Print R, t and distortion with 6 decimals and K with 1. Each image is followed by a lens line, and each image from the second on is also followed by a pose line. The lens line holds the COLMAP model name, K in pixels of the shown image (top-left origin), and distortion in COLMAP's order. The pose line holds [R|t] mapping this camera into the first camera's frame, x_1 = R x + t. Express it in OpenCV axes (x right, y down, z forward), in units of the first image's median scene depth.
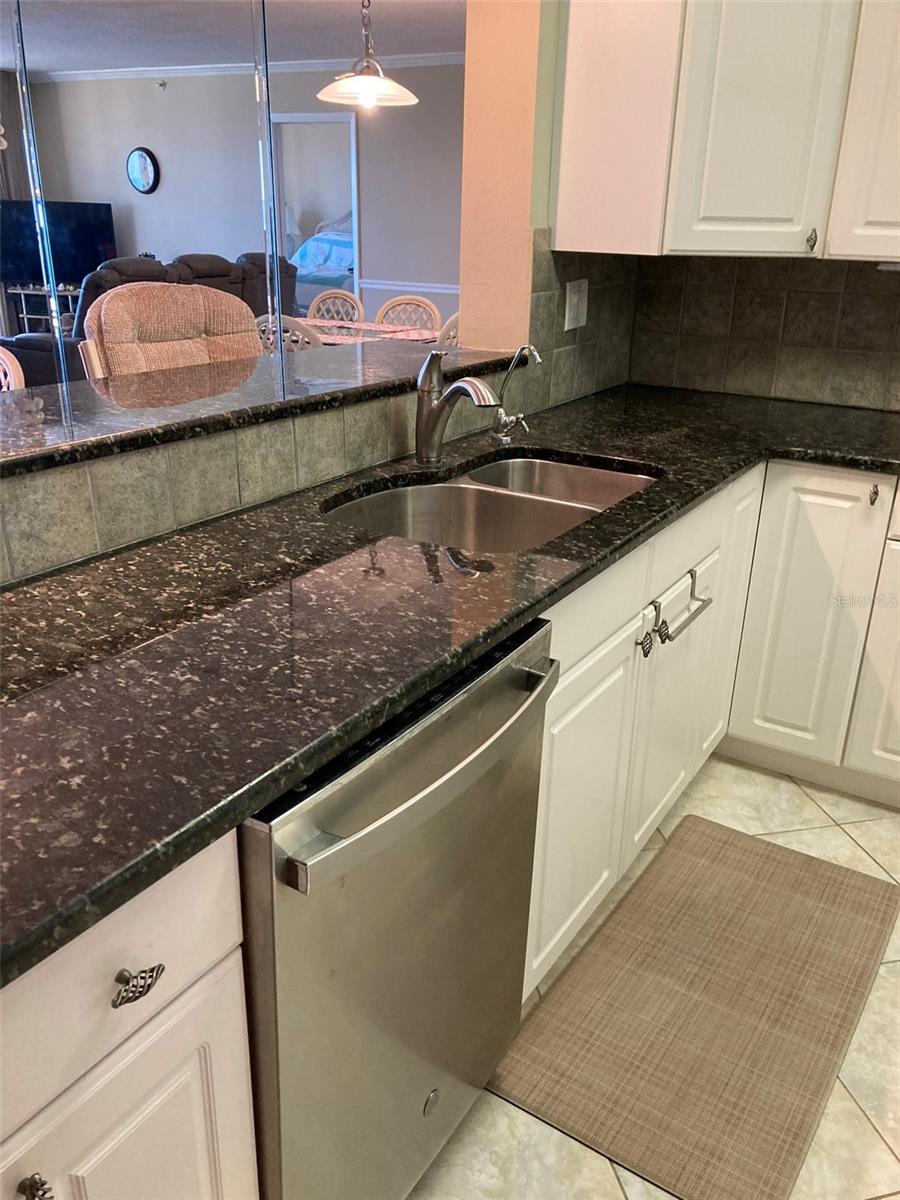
lens RADIAL K [[994.6, 0, 451.3], [0, 994.6, 595.1], [0, 0, 1]] dist [0.025658, -0.023829]
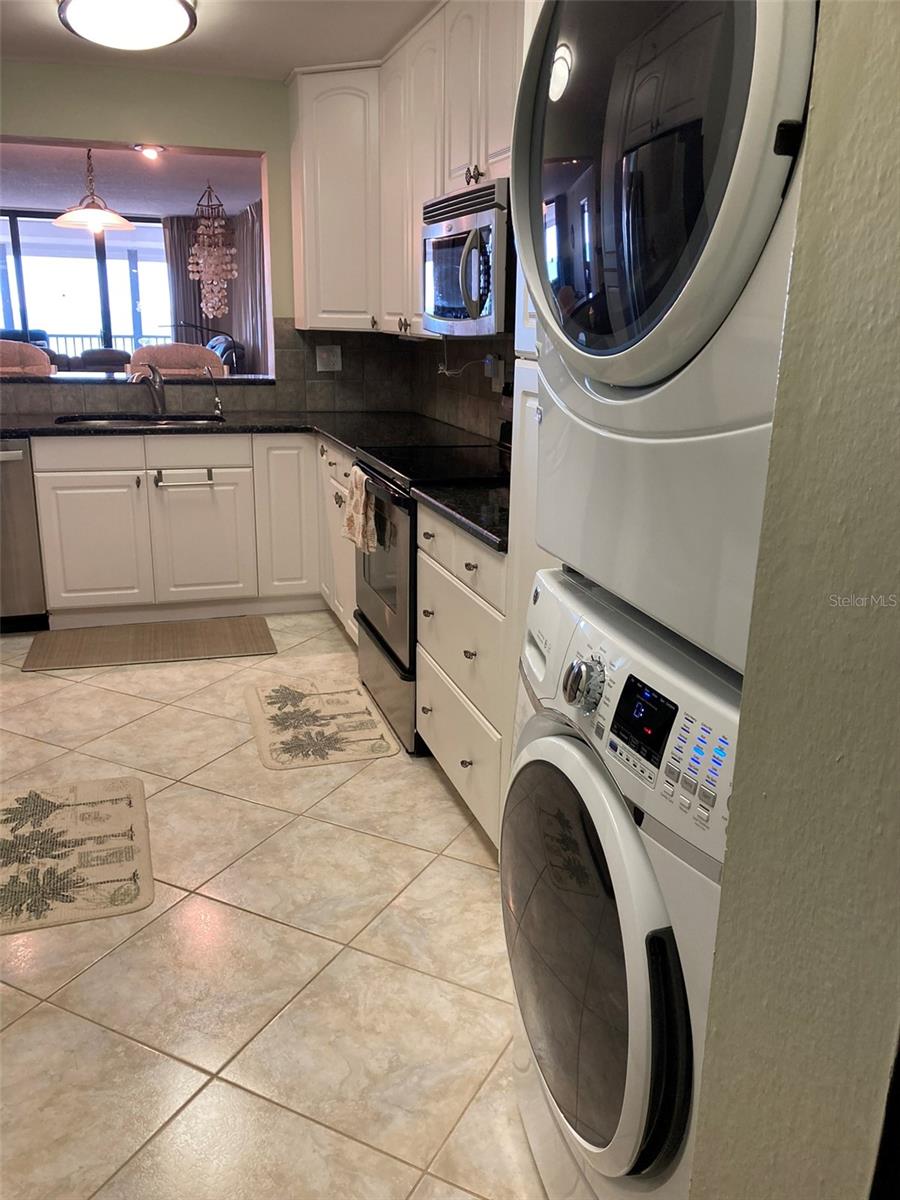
lens RADIAL K [[994.6, 0, 441.2], [0, 994.6, 608.3], [0, 0, 1]] dist [0.025658, -0.023829]
pose [[0.747147, 0.179210, -0.640044, 1.849299], [-0.240326, 0.970653, -0.008762, 0.150571], [0.619690, 0.160366, 0.768289, -0.261953]]
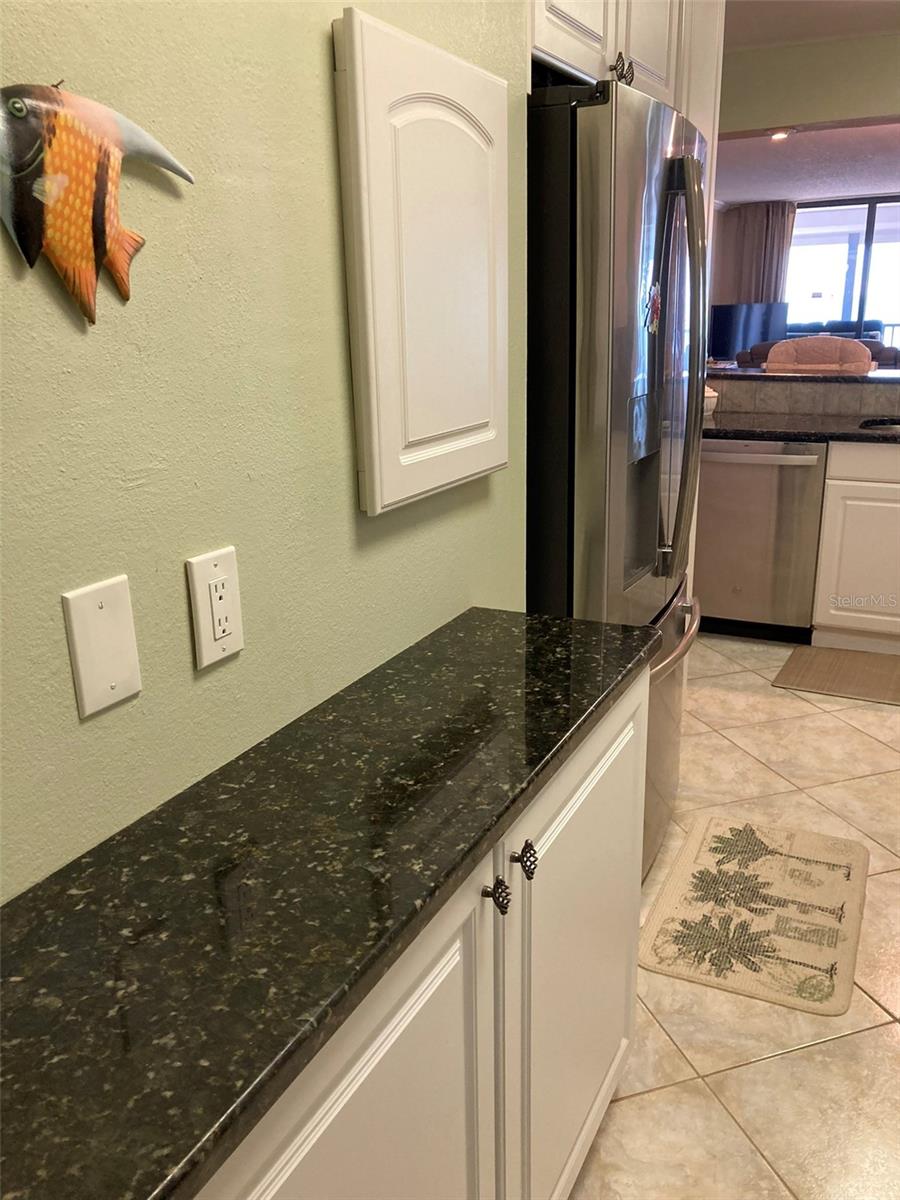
lens RADIAL K [[994.6, 0, 445.8], [0, 994.6, 608.0], [0, 0, 1]] dist [0.025658, -0.023829]
pose [[0.075738, 0.268224, -0.960375, 1.736377], [-0.336610, 0.913479, 0.228581, 0.101210], [0.938593, 0.305960, 0.159472, -0.178595]]
